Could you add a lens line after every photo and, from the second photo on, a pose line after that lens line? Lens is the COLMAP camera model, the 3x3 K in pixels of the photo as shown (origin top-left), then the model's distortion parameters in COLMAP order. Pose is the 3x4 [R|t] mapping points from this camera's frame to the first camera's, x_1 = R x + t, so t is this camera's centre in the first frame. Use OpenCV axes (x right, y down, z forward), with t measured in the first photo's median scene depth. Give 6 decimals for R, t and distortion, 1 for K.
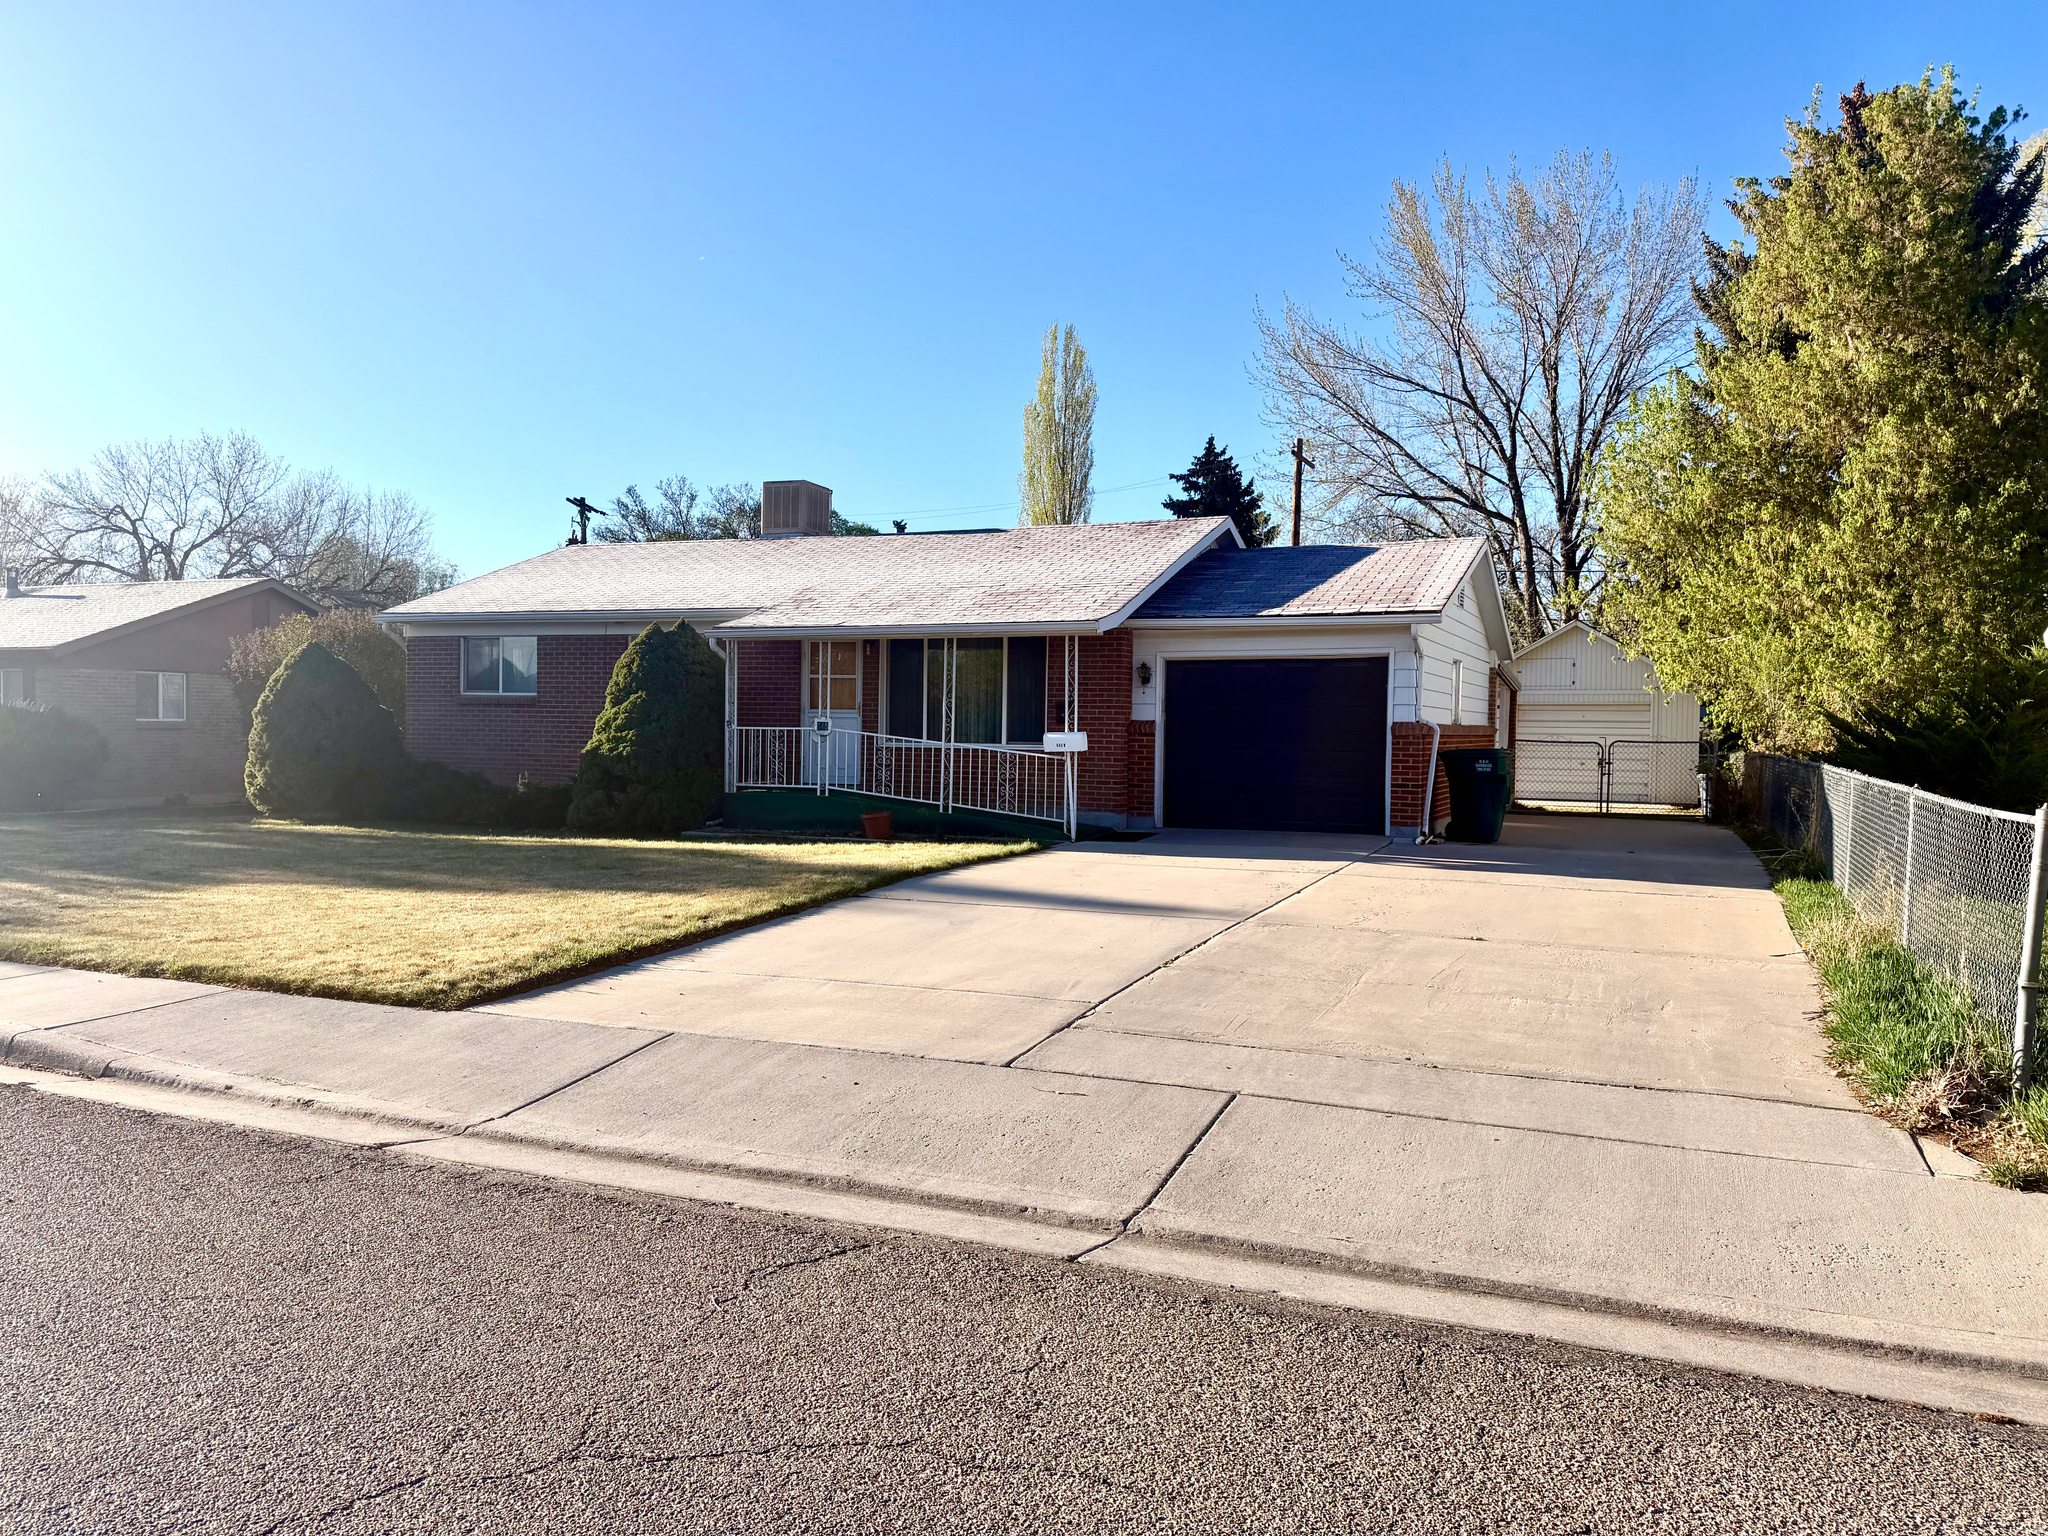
lens RADIAL K [[1455.6, 0, 1023.4], [0, 1455.6, 761.7], [0, 0, 1]] dist [0.078874, -0.079749]
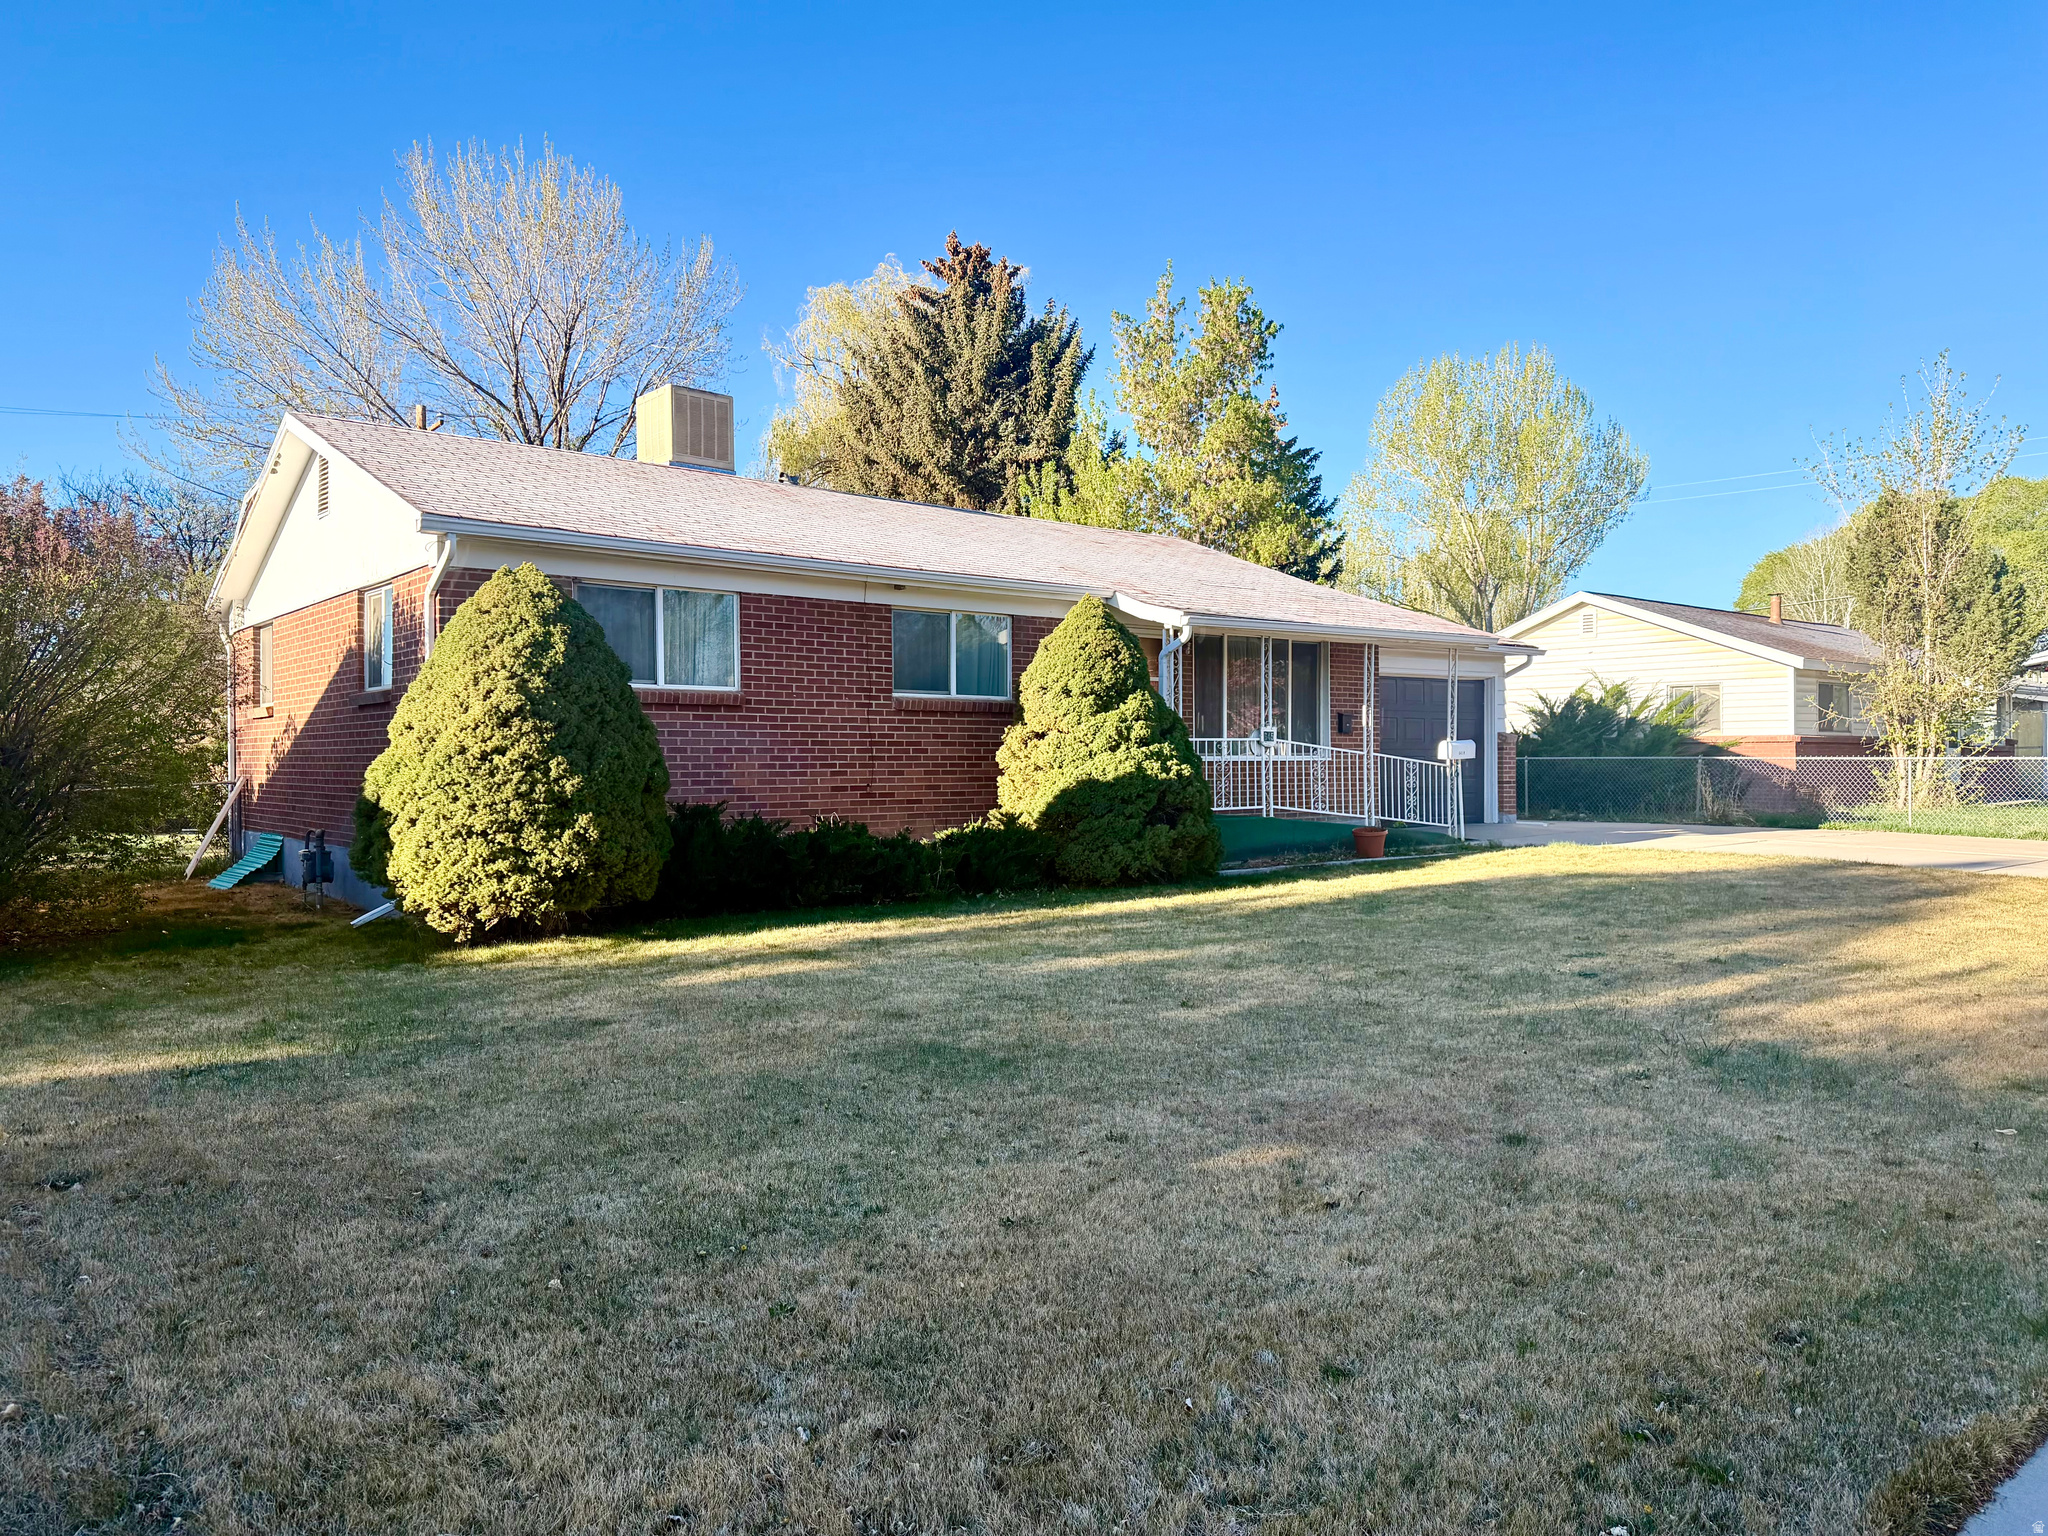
lens RADIAL K [[1435.4, 0, 1033.7], [0, 1435.4, 780.6], [0, 0, 1]] dist [0.137632, -0.161625]
pose [[0.449287, -0.027370, 0.892968, -0.848318], [0.032176, 0.999378, 0.014442, -0.013529], [-0.892808, 0.022243, 0.449888, 0.652505]]
